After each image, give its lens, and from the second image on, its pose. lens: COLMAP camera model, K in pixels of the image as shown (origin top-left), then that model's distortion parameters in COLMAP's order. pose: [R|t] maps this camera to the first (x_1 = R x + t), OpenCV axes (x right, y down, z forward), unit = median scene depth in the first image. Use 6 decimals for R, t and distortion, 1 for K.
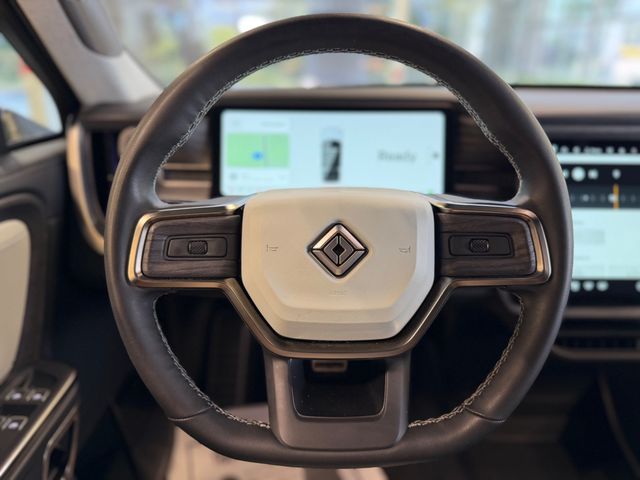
lens RADIAL K [[435.6, 0, 319.7], [0, 435.6, 244.0], [0, 0, 1]] dist [0.021146, -0.007296]
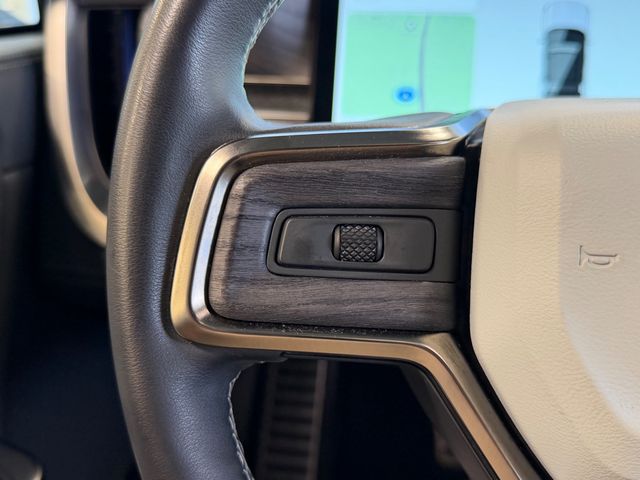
lens RADIAL K [[632.1, 0, 318.9], [0, 632.1, 244.5], [0, 0, 1]] dist [0.017420, 0.000000]
pose [[0.991275, 0.045426, -0.123739, -0.247422], [-0.044545, 0.998959, 0.009877, 0.005729], [0.124058, -0.004279, 0.992266, 0.486275]]
